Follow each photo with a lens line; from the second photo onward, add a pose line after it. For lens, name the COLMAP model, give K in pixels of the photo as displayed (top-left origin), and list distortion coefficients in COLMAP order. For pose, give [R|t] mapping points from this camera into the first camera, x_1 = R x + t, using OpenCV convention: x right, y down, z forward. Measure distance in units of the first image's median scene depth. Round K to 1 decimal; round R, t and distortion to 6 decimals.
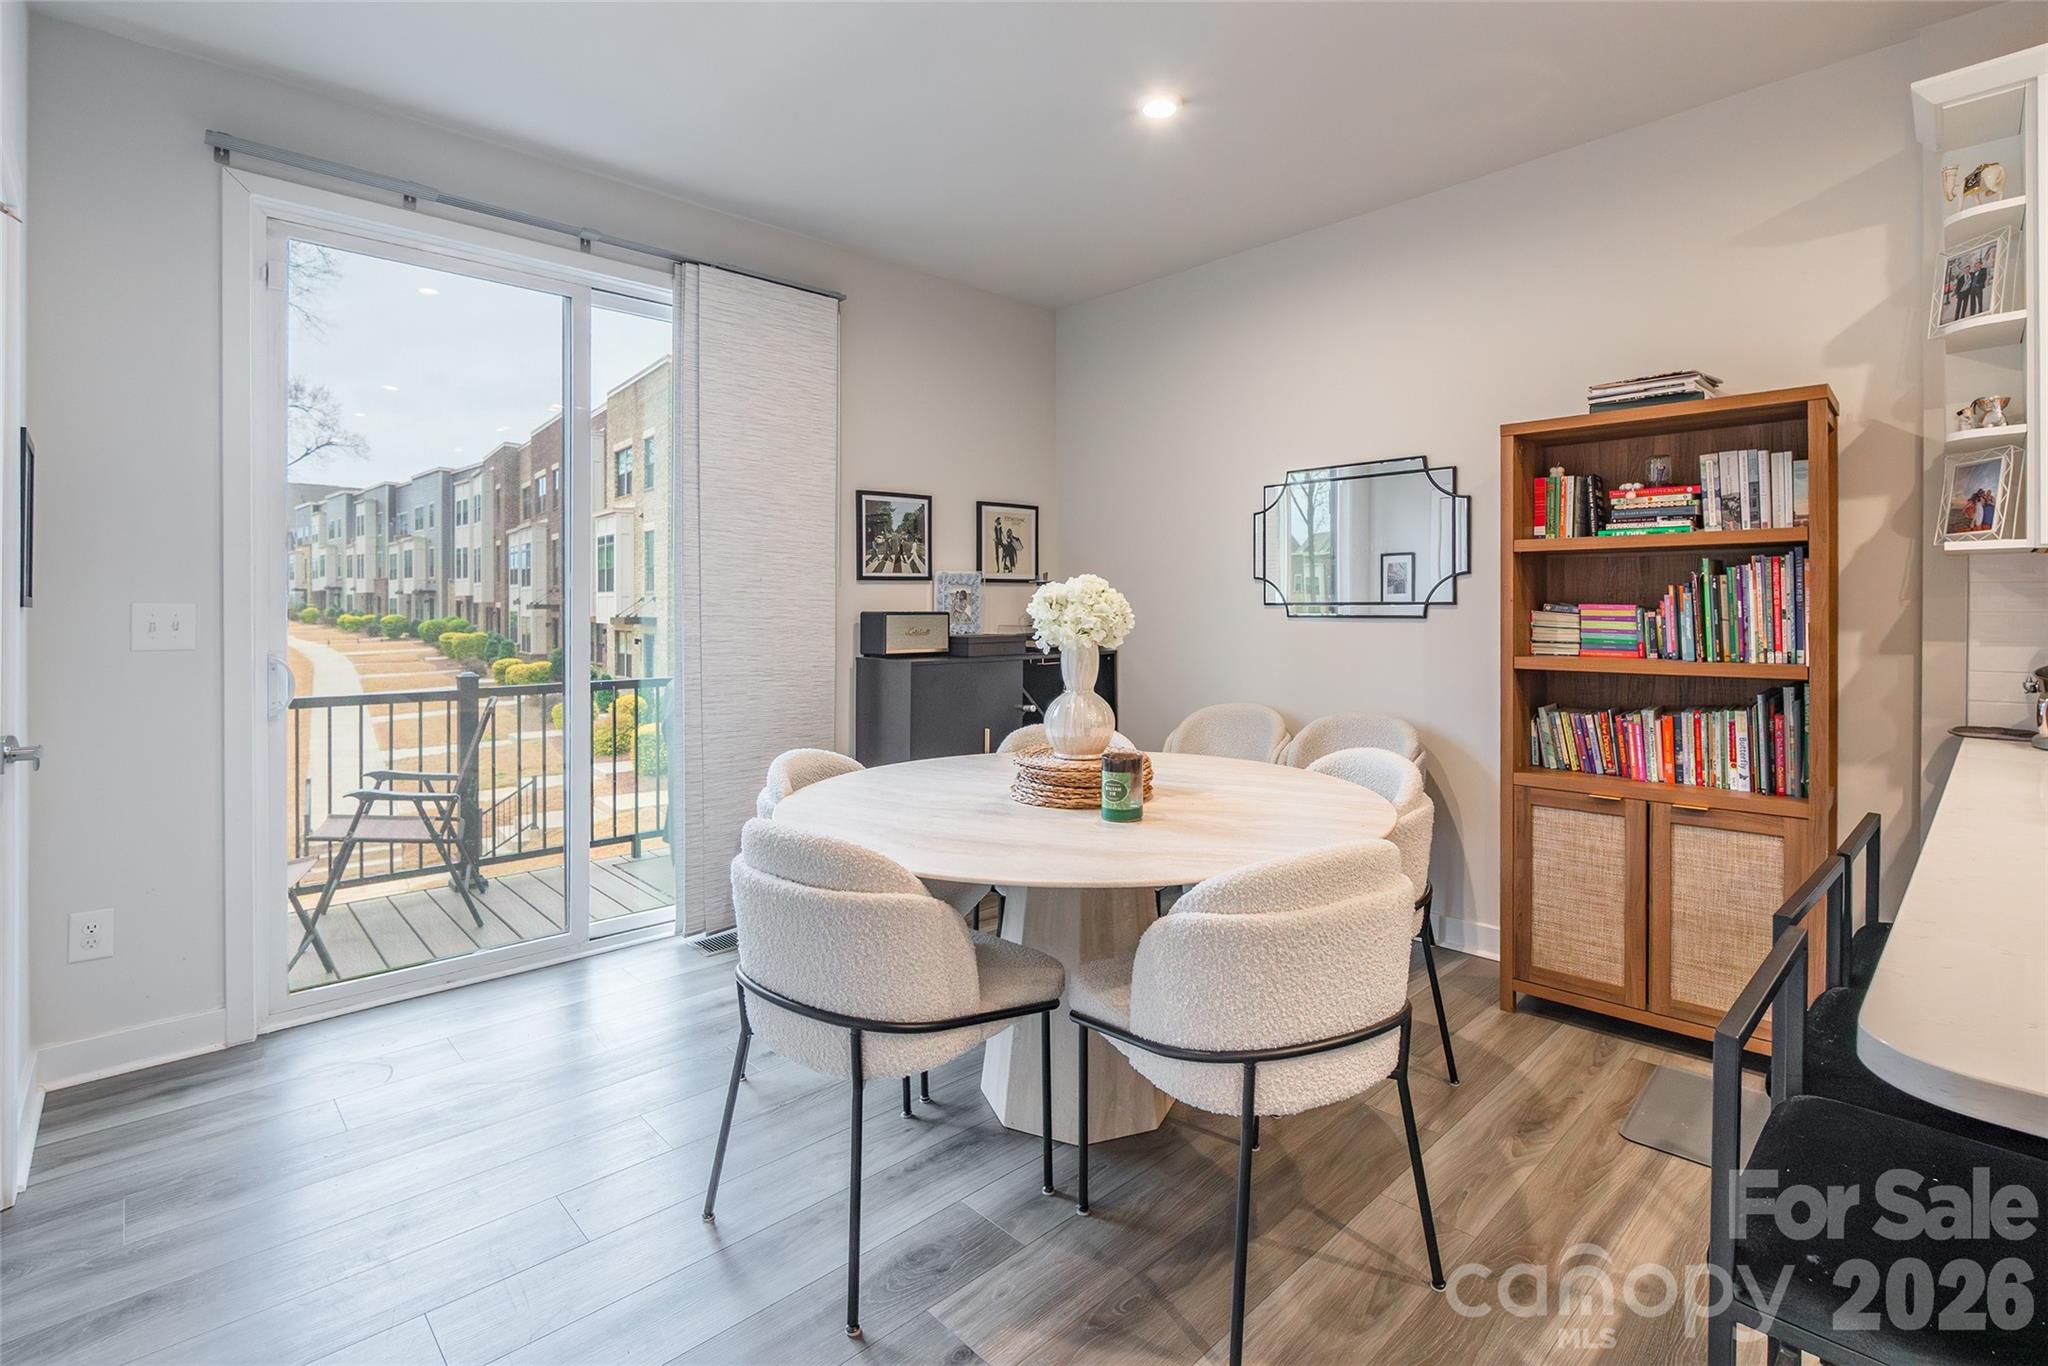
lens RADIAL K [[939.5, 0, 1015.5], [0, 939.5, 608.4], [0, 0, 1]] dist [-0.001088, -0.000445]
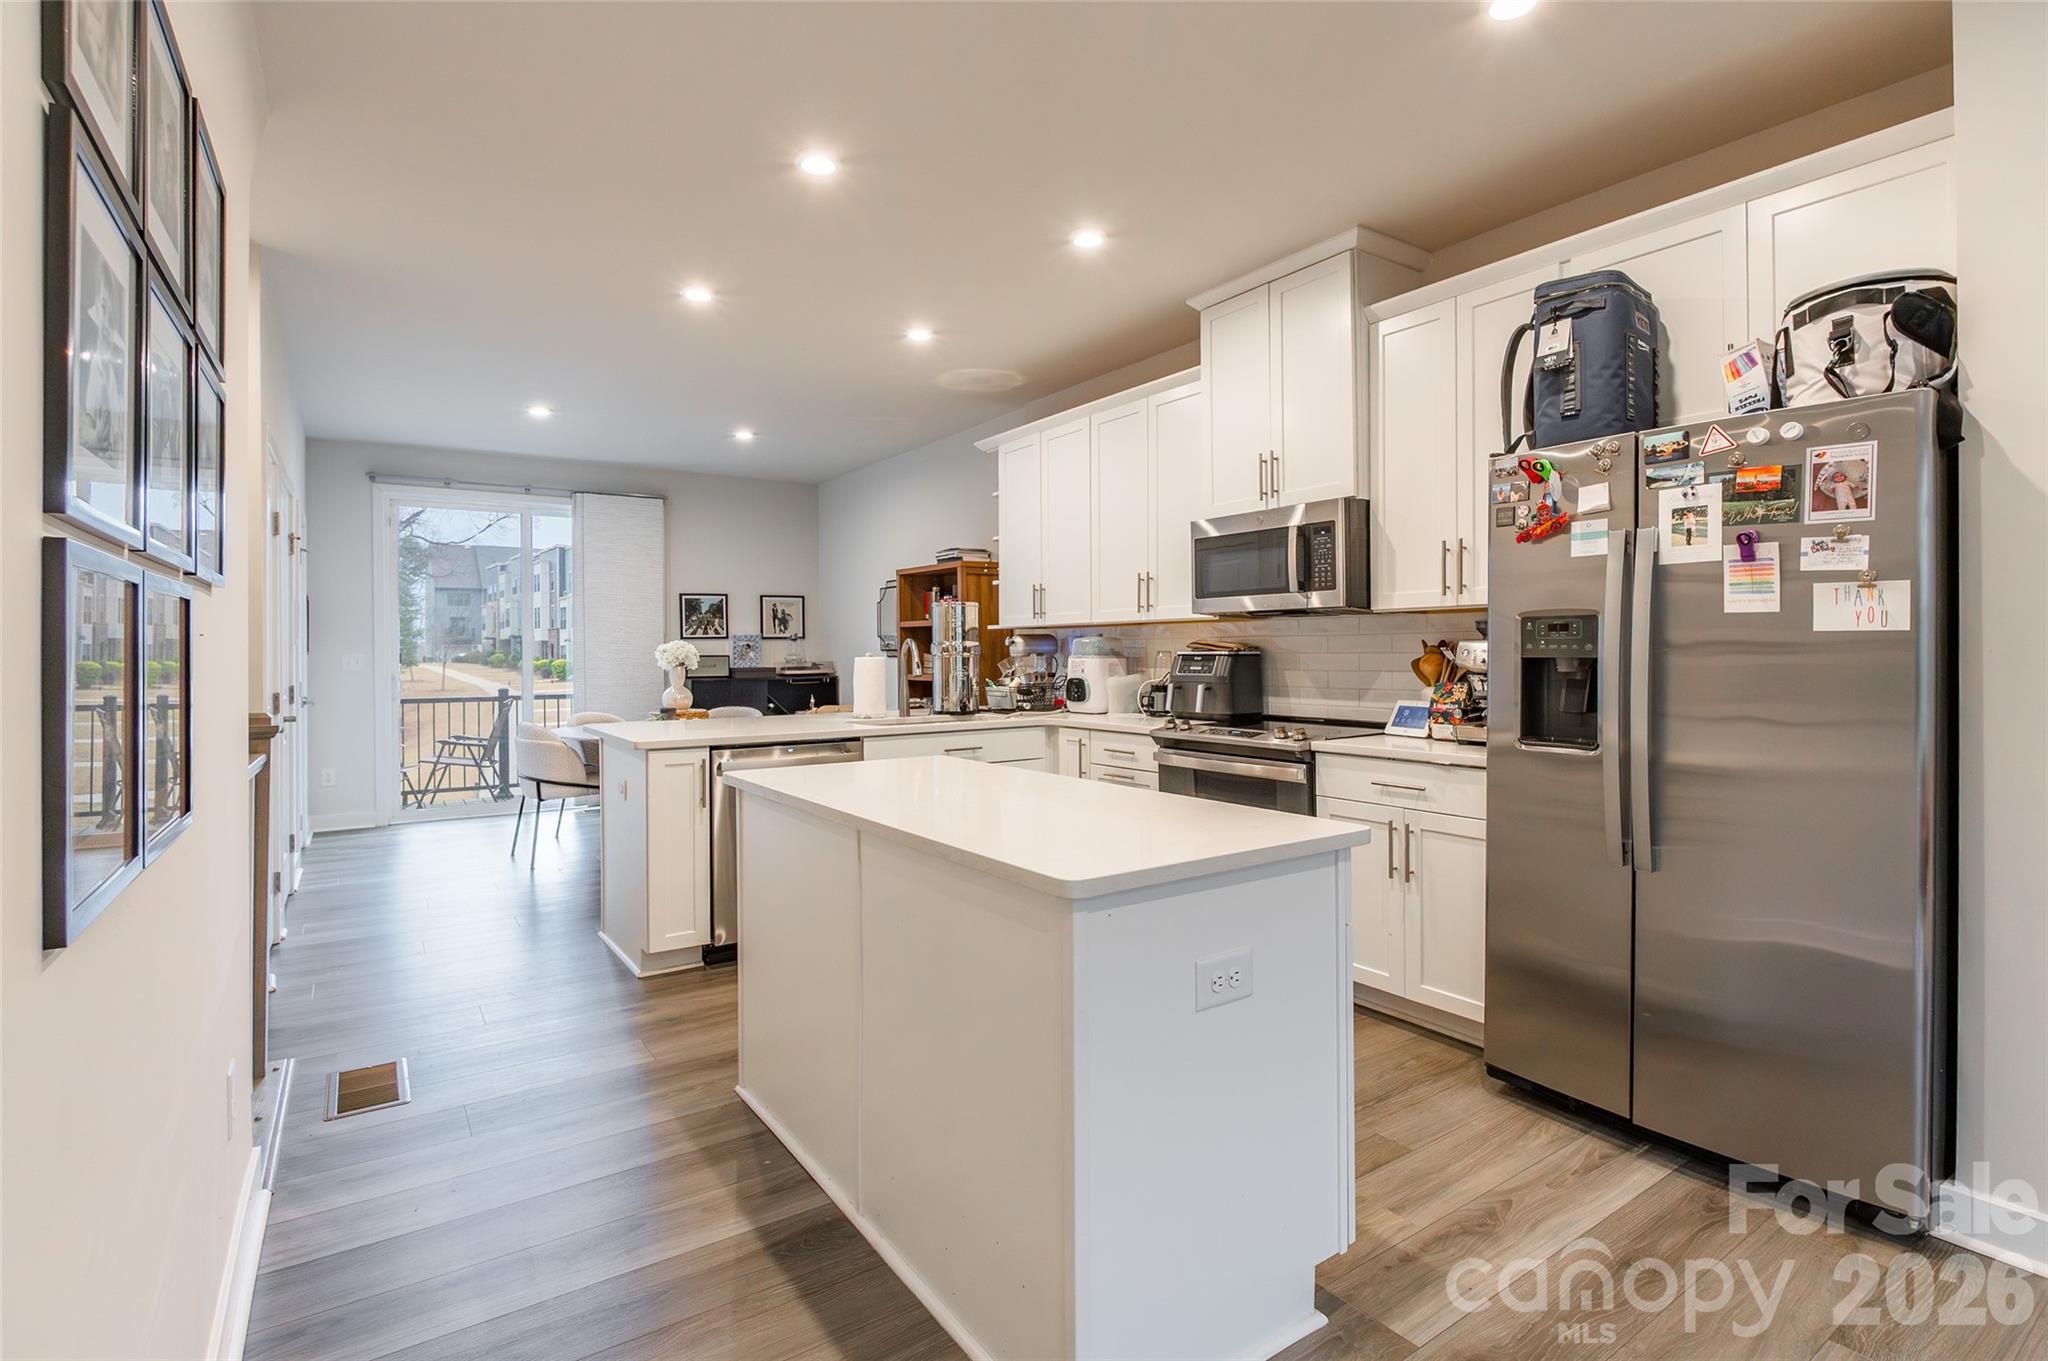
lens RADIAL K [[964.7, 0, 1063.3], [0, 964.7, 654.7], [0, 0, 1]] dist [0.002157, 0.000707]
pose [[0.991823, -0.003777, -0.127568, 0.841848], [0.004154, 0.999988, 0.002691, 0.000062], [0.127557, -0.003199, 0.991826, -0.852785]]
